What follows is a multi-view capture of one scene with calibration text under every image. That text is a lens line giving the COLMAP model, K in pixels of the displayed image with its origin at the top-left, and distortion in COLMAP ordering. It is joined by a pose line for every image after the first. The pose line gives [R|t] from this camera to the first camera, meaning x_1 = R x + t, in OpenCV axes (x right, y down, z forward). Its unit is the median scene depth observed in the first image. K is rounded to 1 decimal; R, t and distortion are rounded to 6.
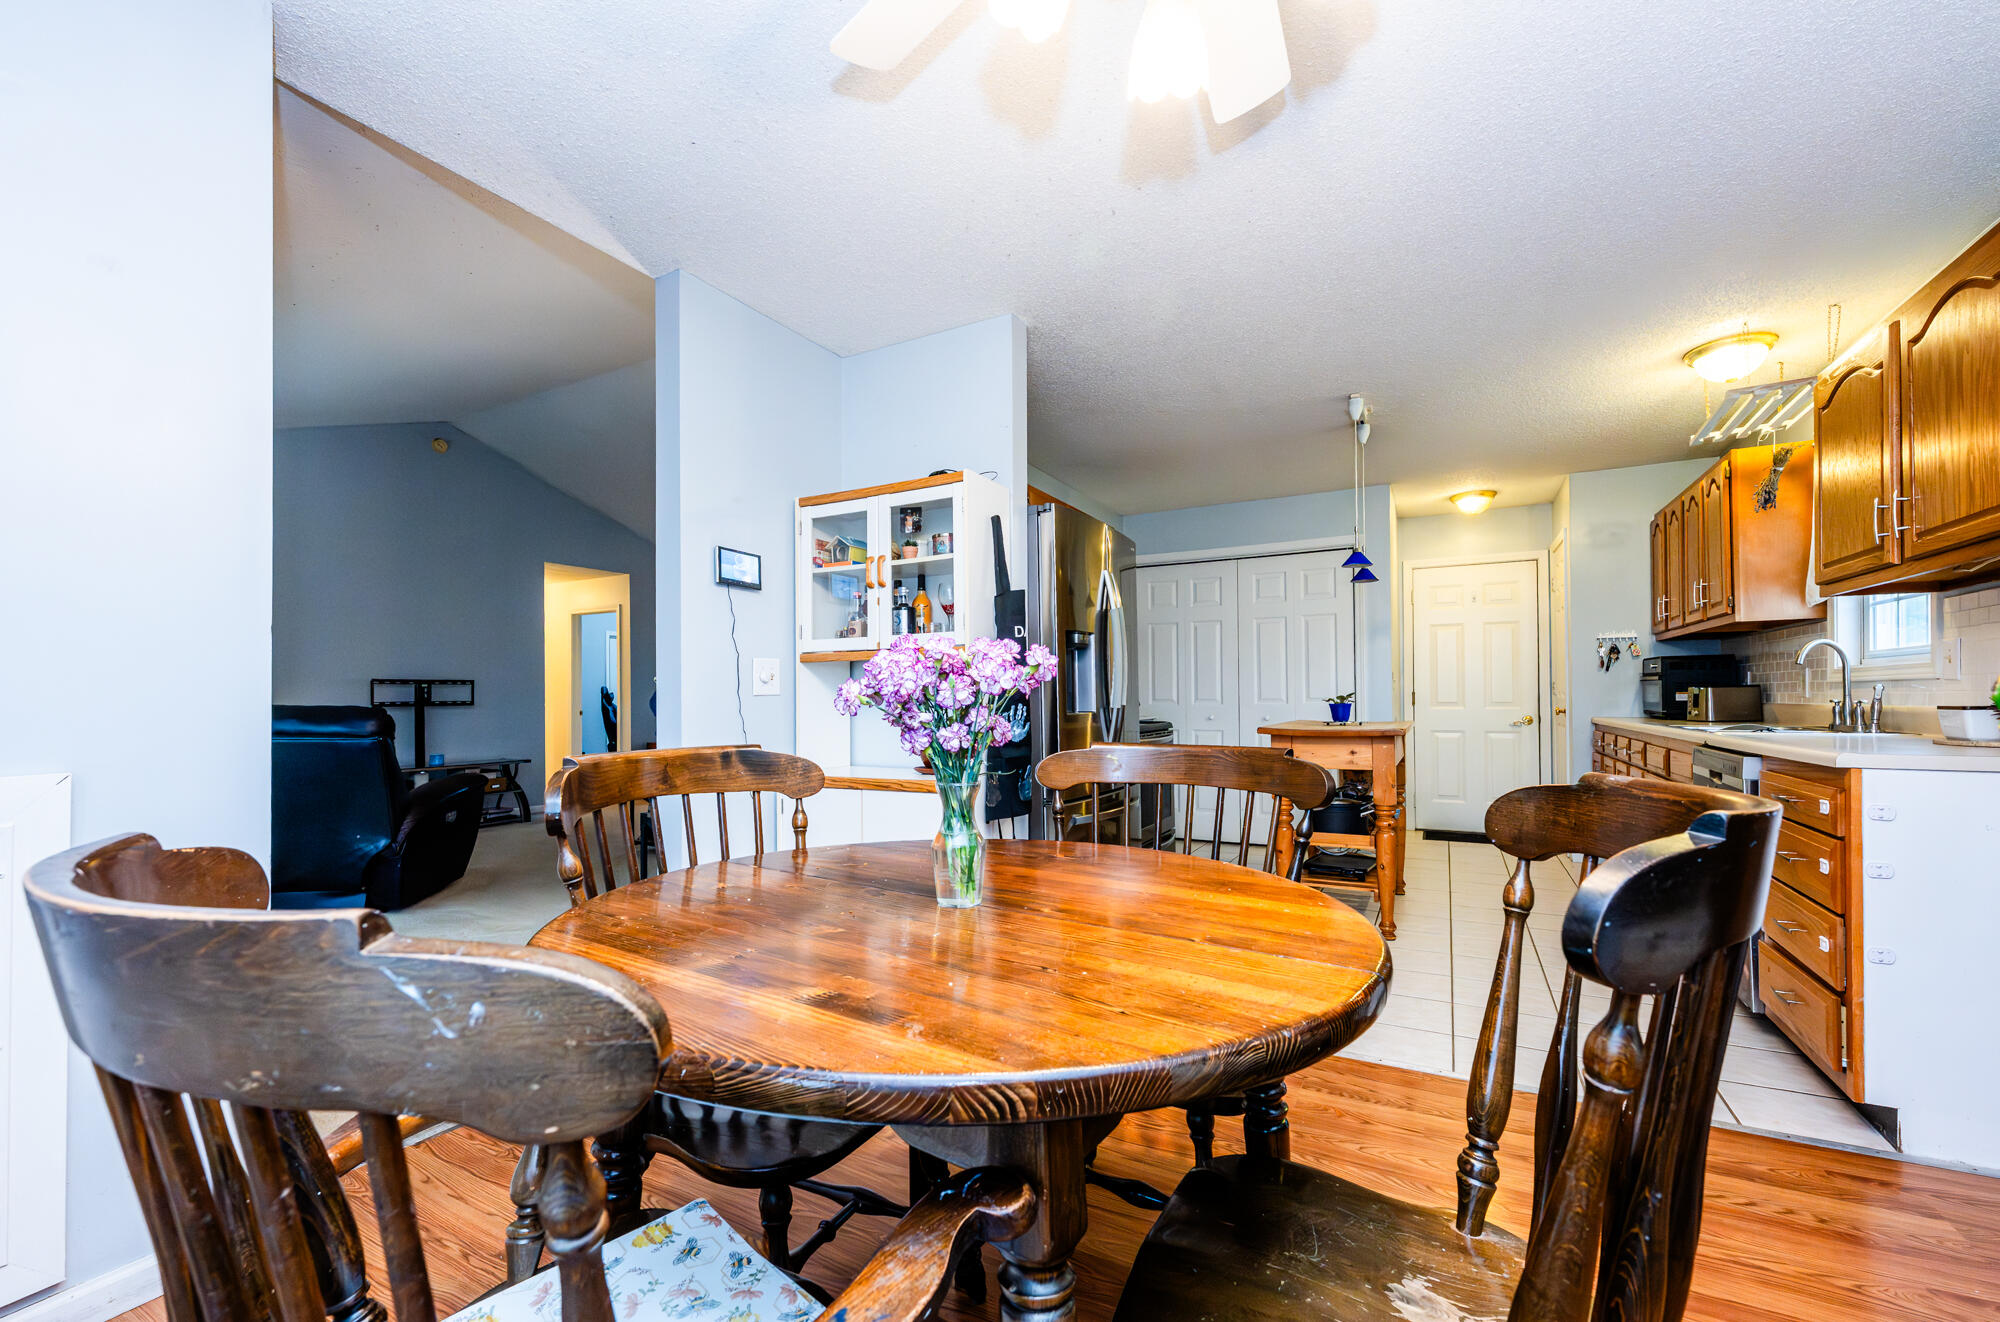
lens RADIAL K [[815.9, 0, 992.4], [0, 815.9, 688.8], [0, 0, 1]] dist [0.001679, 0.000195]
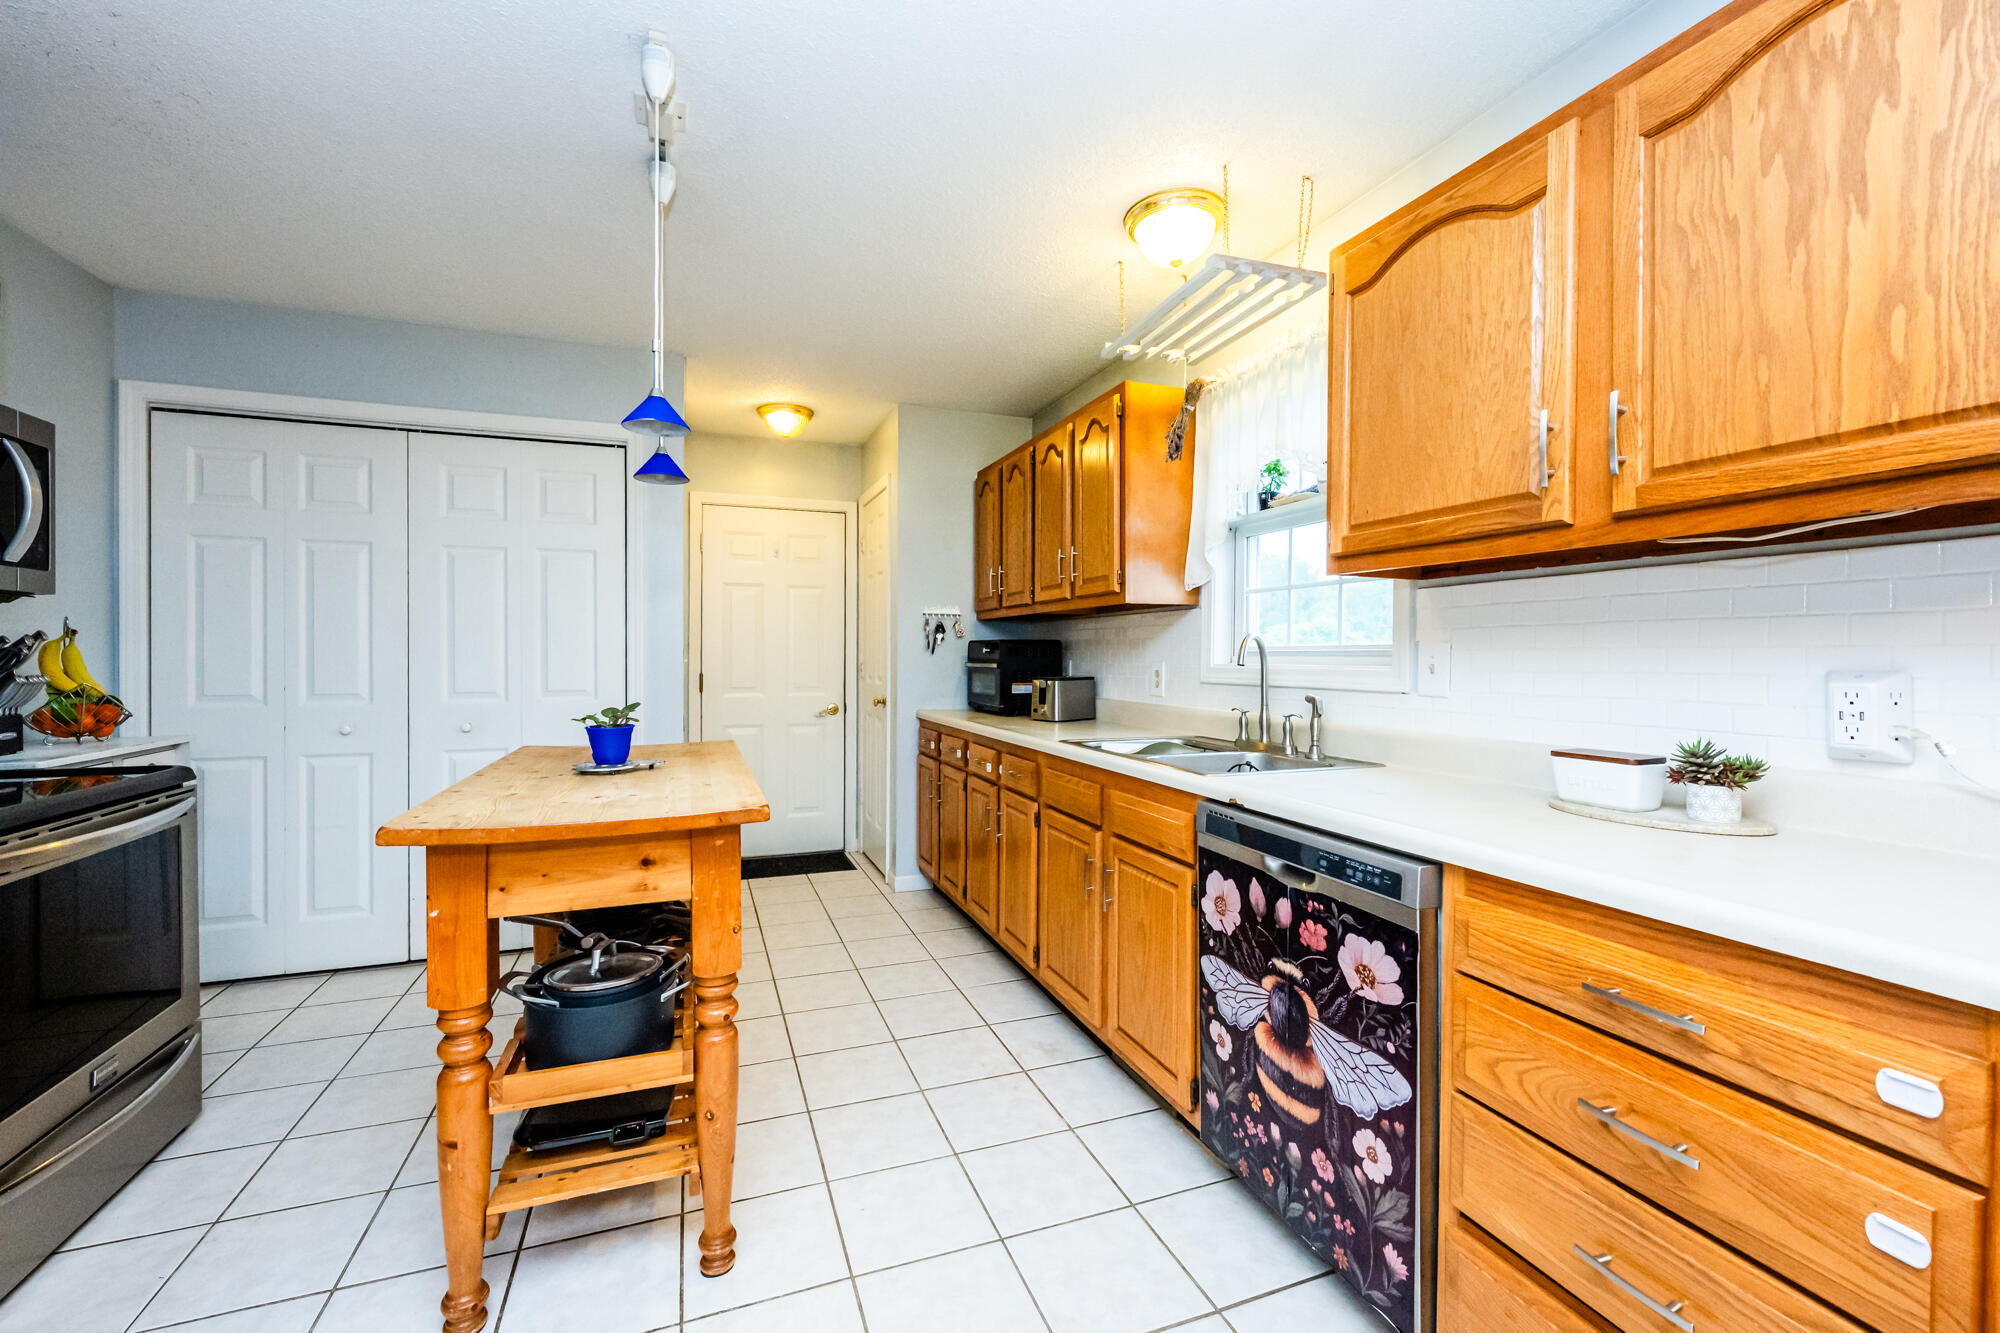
lens RADIAL K [[832.8, 0, 1003.2], [0, 832.8, 657.3], [0, 0, 1]] dist [0.002101, 0.000279]
pose [[0.646648, 0.005523, 0.762769, 0.180967], [-0.013711, 0.999896, 0.004385, -0.025434], [-0.762665, -0.013294, 0.646657, 0.453874]]
